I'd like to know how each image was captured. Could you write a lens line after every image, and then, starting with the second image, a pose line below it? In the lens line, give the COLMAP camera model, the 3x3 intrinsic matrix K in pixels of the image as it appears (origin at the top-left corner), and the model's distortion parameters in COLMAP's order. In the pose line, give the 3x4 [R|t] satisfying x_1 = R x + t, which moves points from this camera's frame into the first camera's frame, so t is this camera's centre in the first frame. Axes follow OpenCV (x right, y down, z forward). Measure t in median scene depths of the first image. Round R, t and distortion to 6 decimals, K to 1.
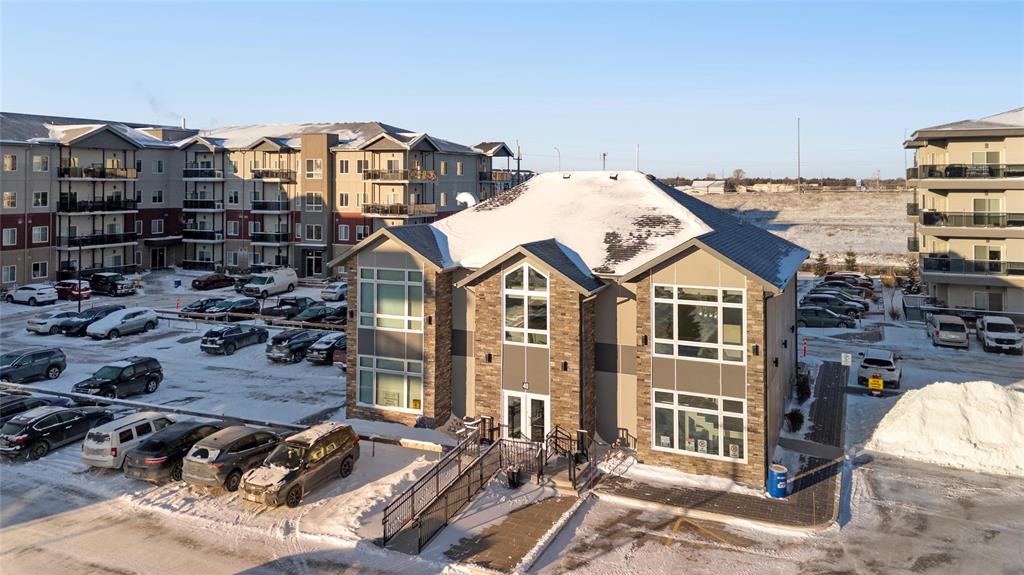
lens RADIAL K [[760.8, 0, 511.1], [0, 760.8, 177.9], [0, 0, 1]] dist [0.113716, -0.139401]
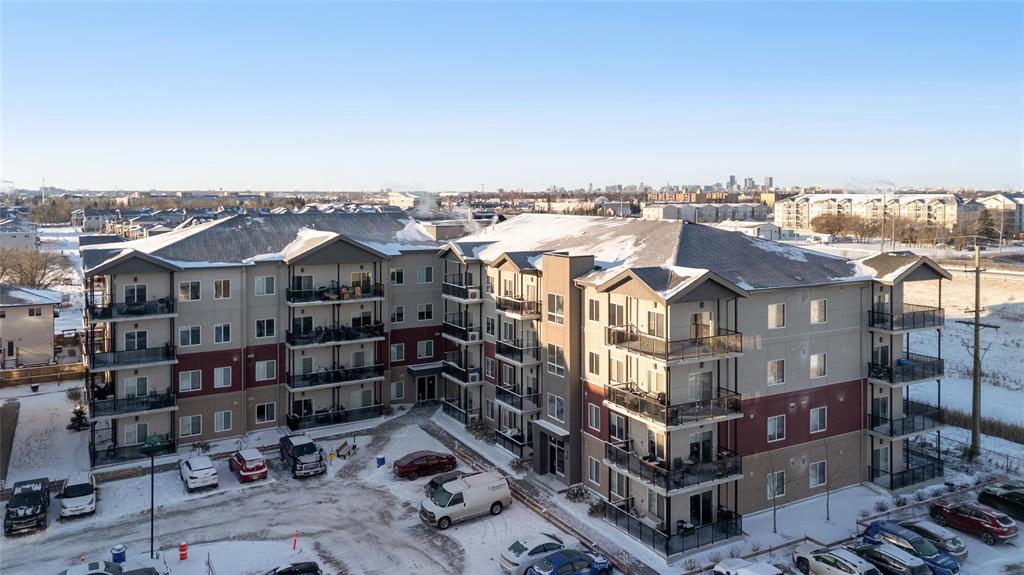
lens RADIAL K [[765.0, 0, 516.0], [0, 765.0, 206.1], [0, 0, 1]] dist [0.034890, -0.005050]
pose [[0.809345, 0.005902, -0.587303, 0.097688], [0.007871, 0.999751, 0.020895, -0.117515], [0.587280, -0.021534, 0.809097, 0.483372]]
